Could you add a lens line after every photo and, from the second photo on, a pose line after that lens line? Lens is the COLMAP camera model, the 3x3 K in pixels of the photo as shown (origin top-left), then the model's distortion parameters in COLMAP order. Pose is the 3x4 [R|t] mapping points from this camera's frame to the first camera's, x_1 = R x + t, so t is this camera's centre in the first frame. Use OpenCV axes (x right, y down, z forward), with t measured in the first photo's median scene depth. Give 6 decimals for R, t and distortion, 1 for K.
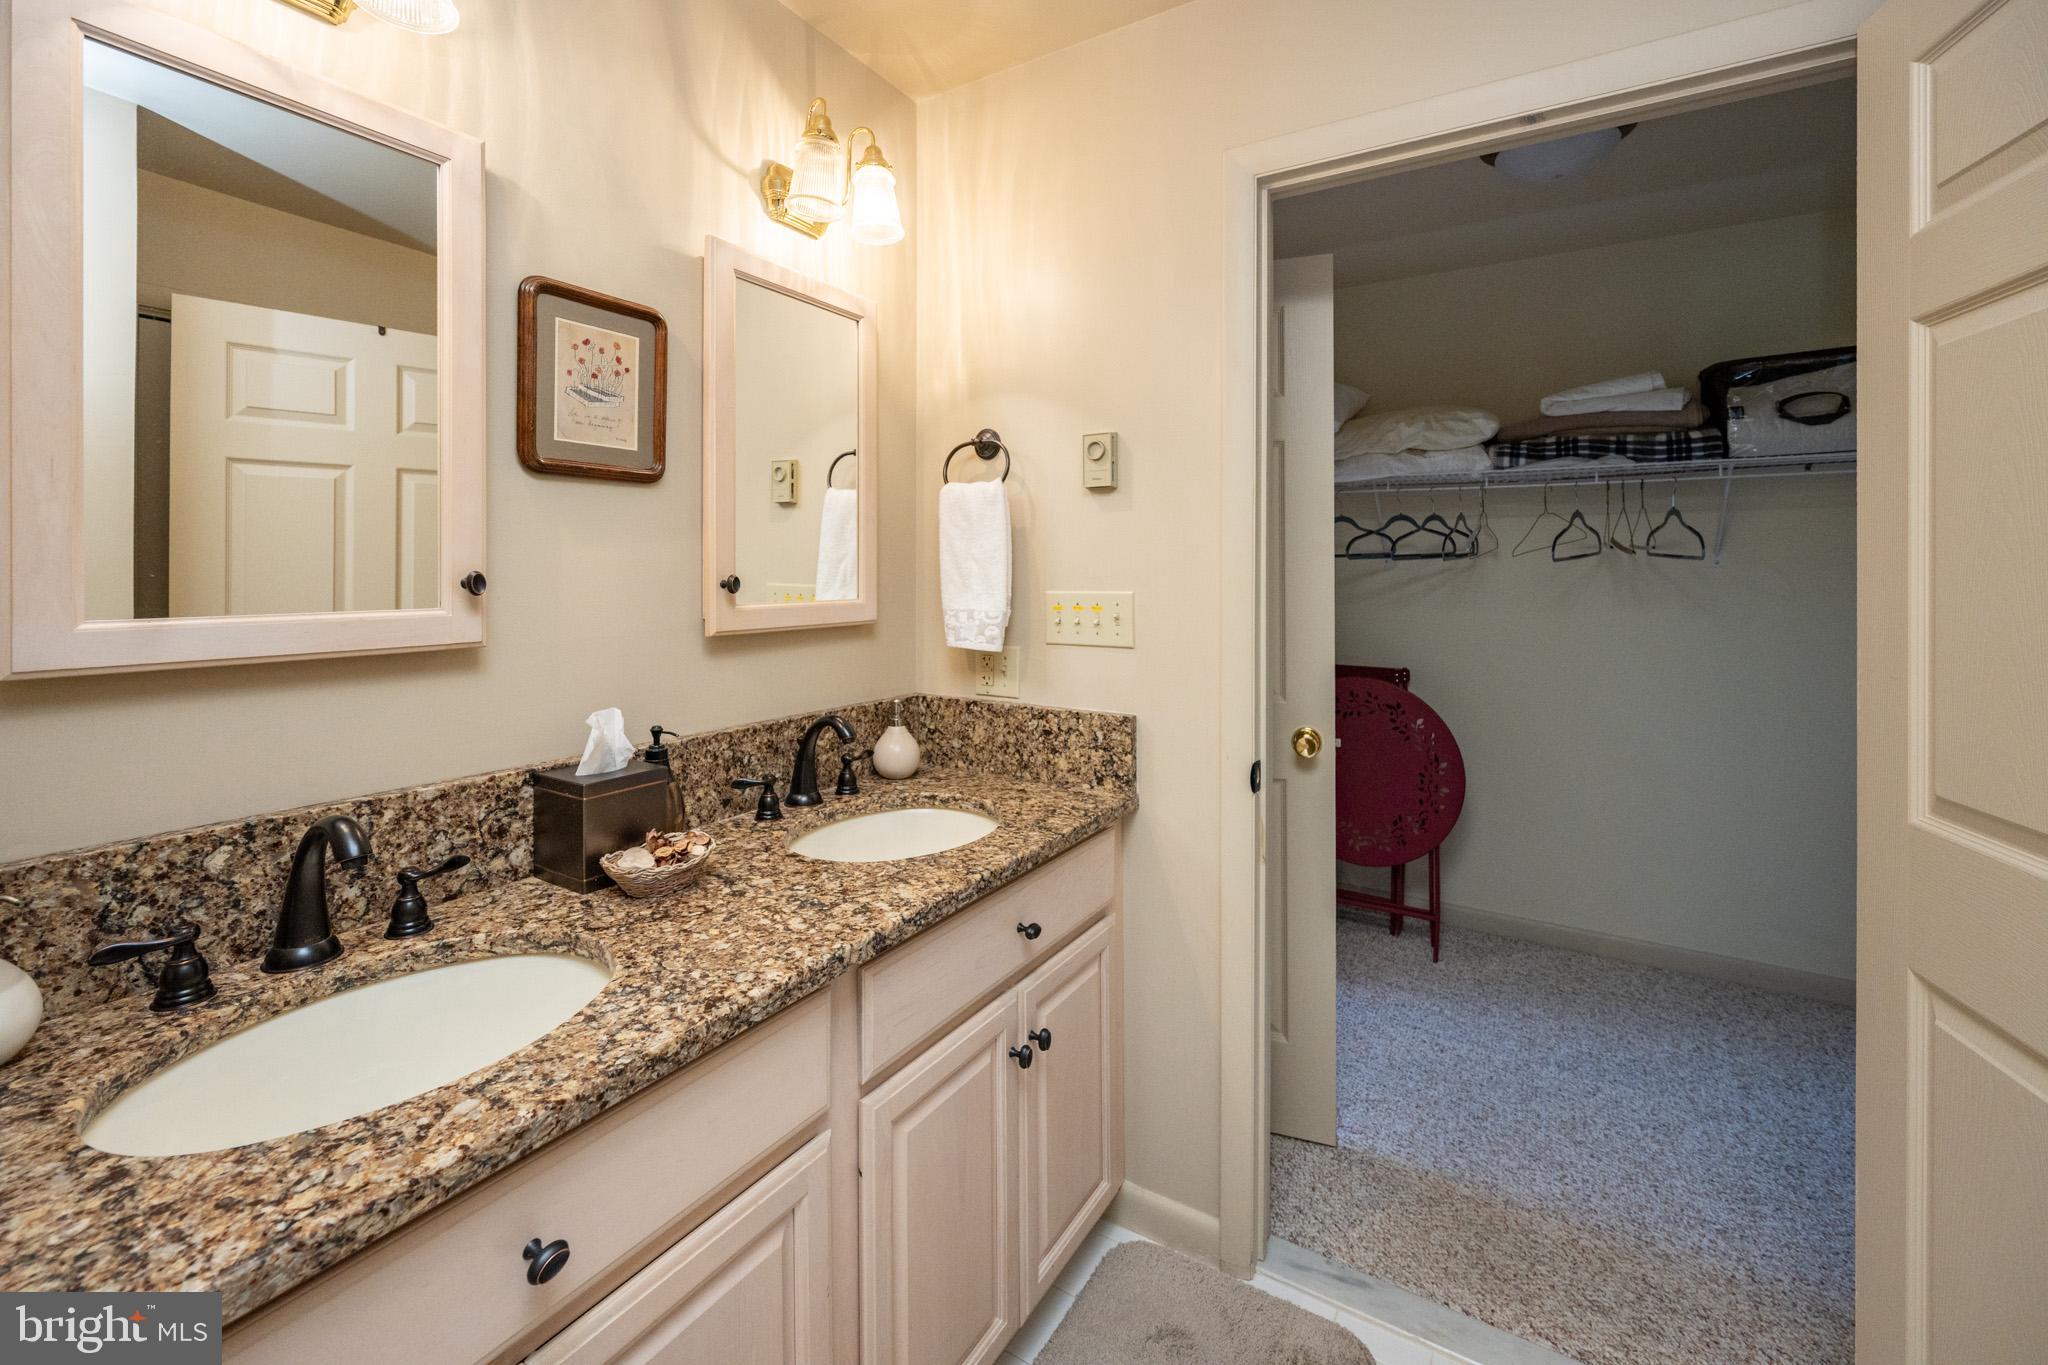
lens RADIAL K [[832.7, 0, 1022.9], [0, 832.7, 571.9], [0, 0, 1]] dist [-0.002573, 0.001140]
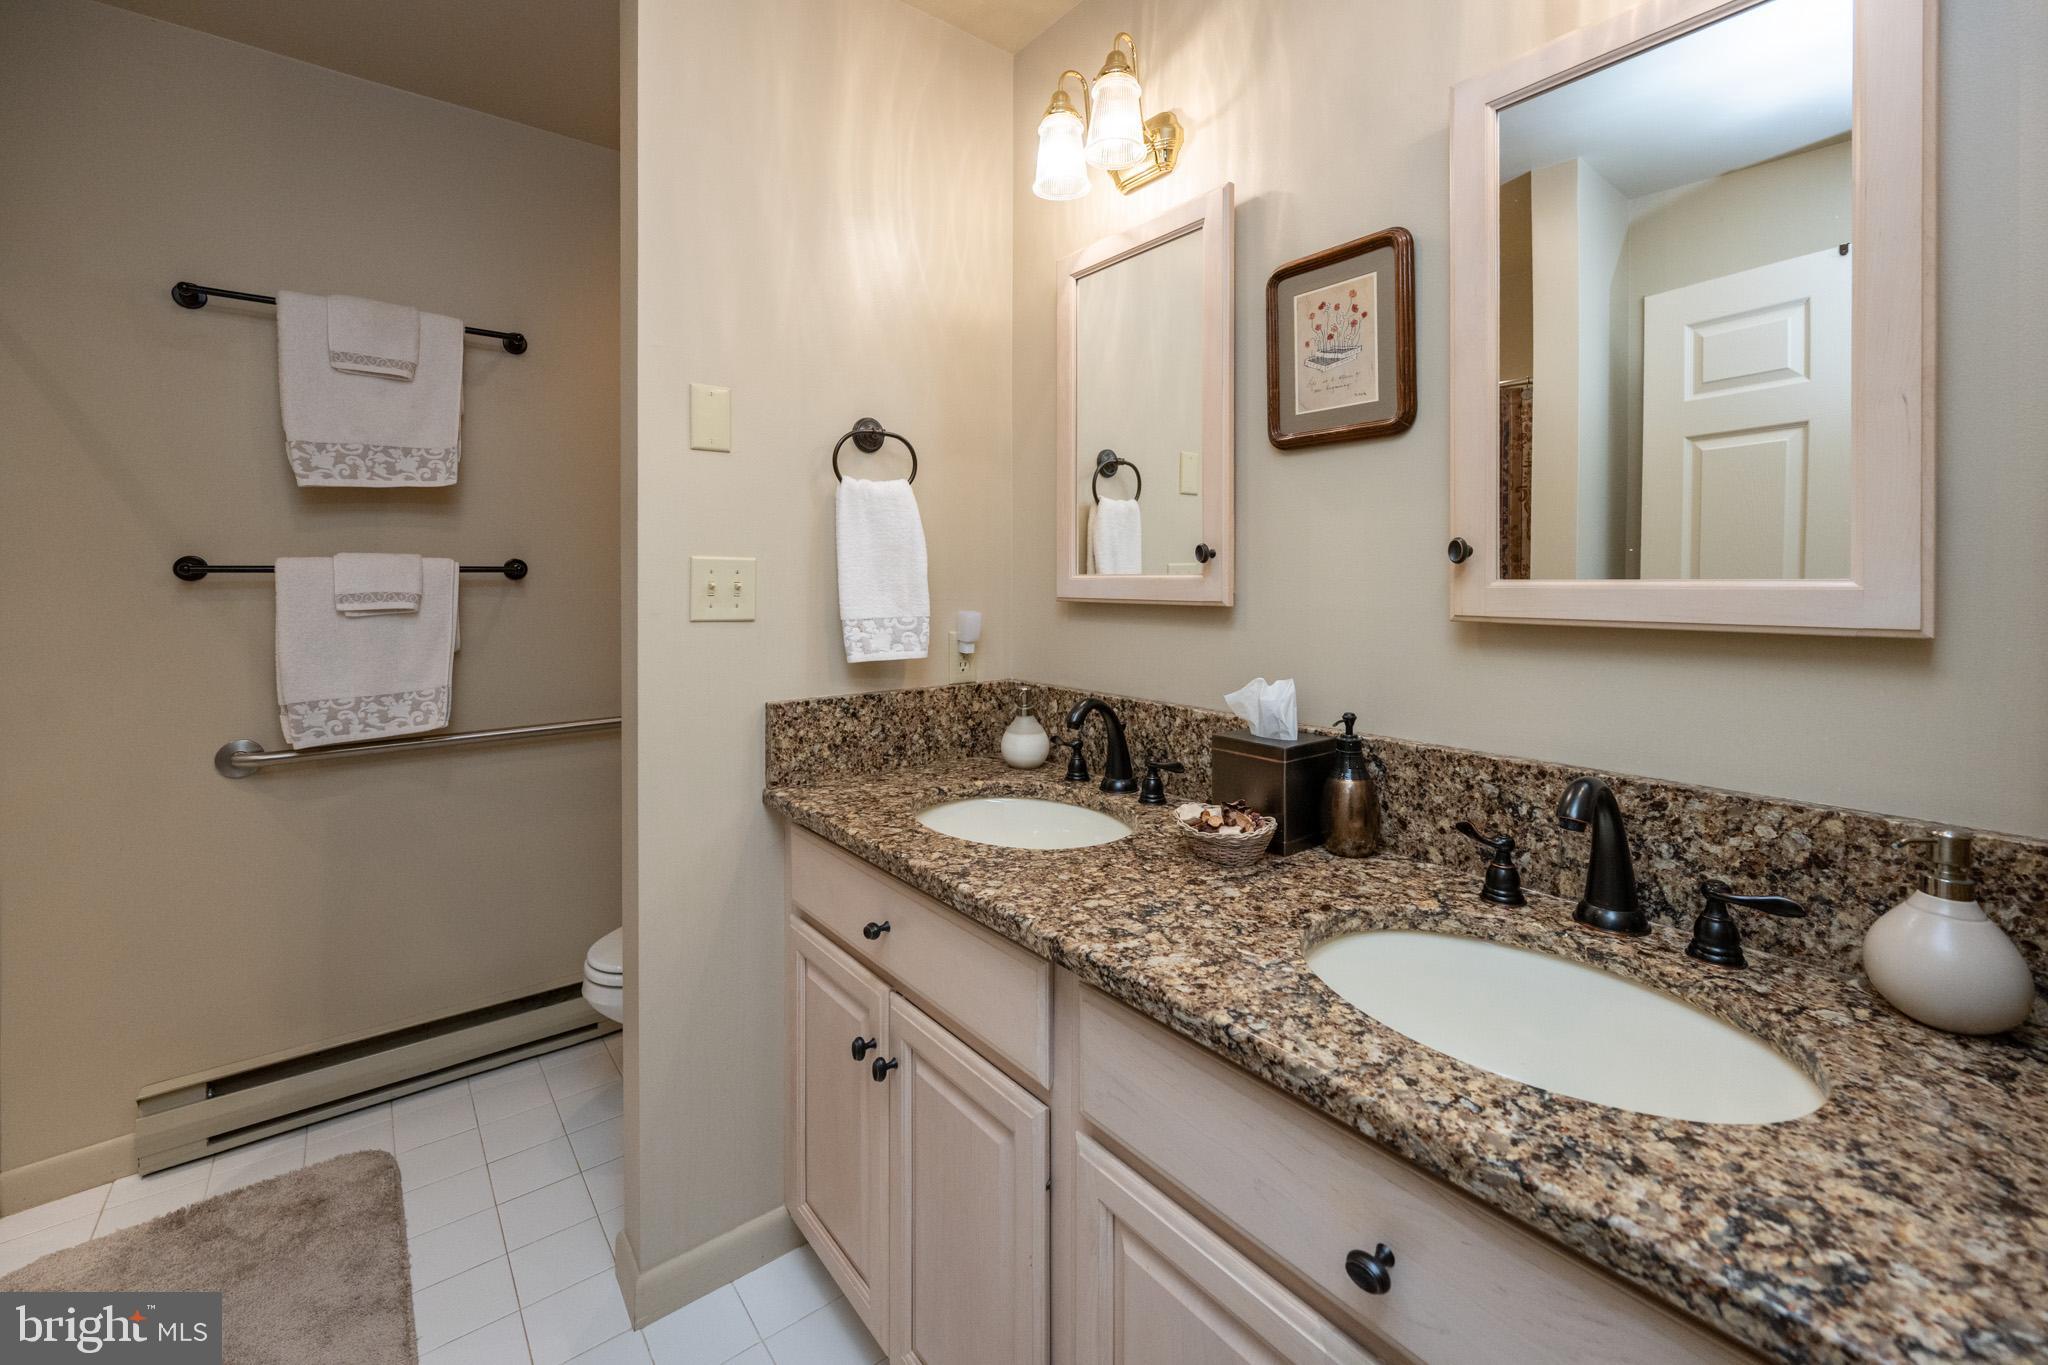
lens RADIAL K [[832.7, 0, 1019.9], [0, 832.7, 589.4], [0, 0, 1]] dist [-0.002573, 0.001140]
pose [[-0.318772, 0.014691, -0.947718, 0.447675], [-0.001827, 0.999868, 0.016114, 0.036078], [0.947830, 0.006868, -0.318703, 0.841181]]
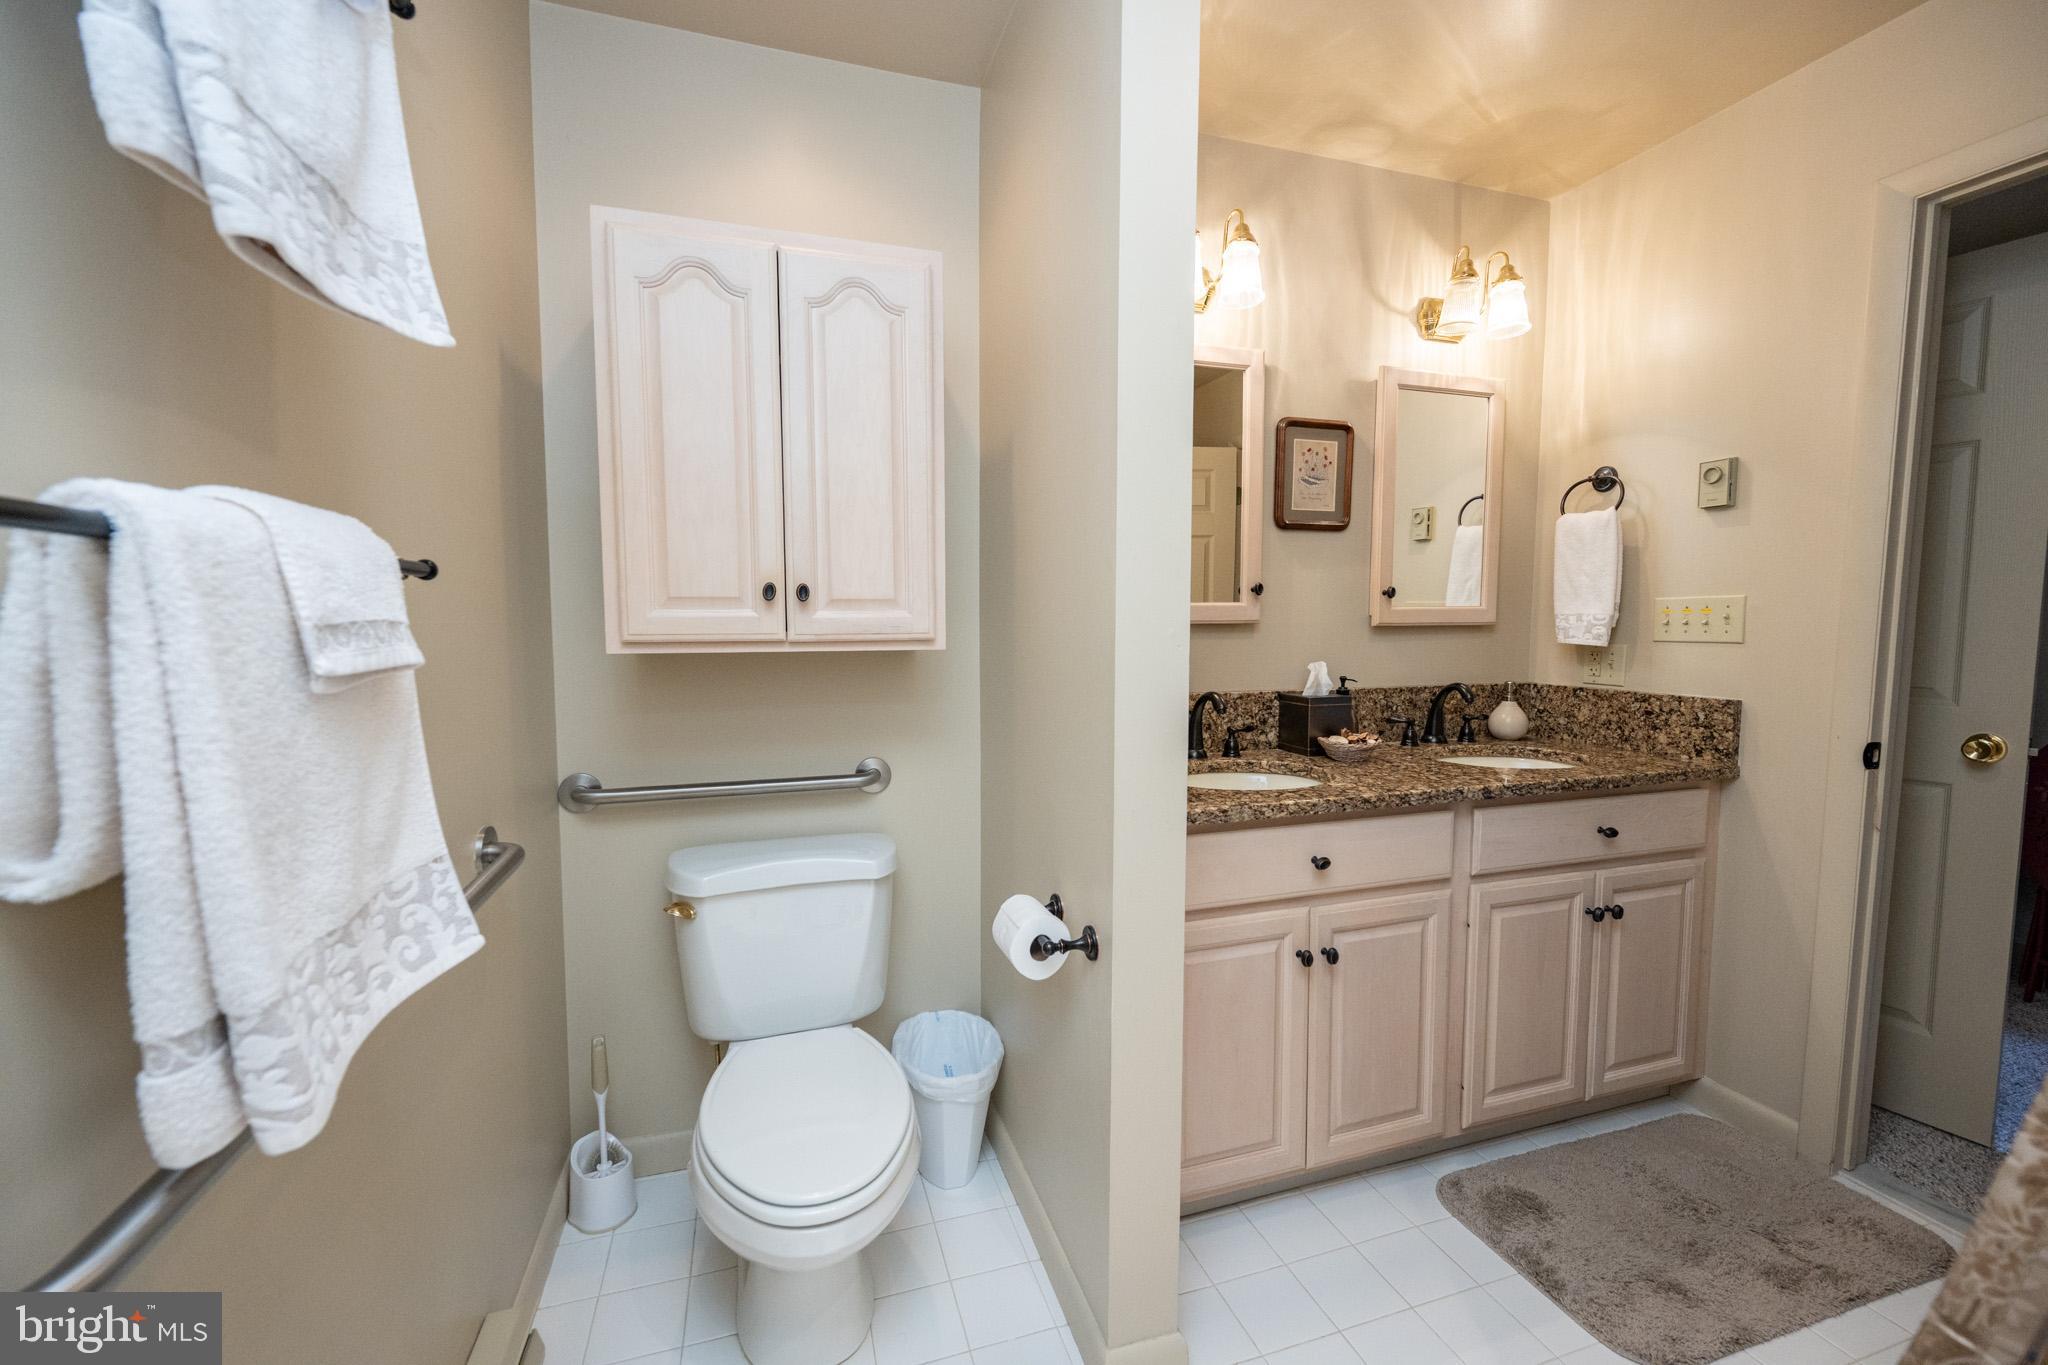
lens RADIAL K [[832.7, 0, 1011.0], [0, 832.7, 691.6], [0, 0, 1]] dist [-0.002573, 0.001140]
pose [[0.760314, 0.049733, -0.647649, 0.125305], [0.003534, 0.996733, 0.080687, 0.069448], [0.649546, -0.063636, 0.757655, -0.634281]]
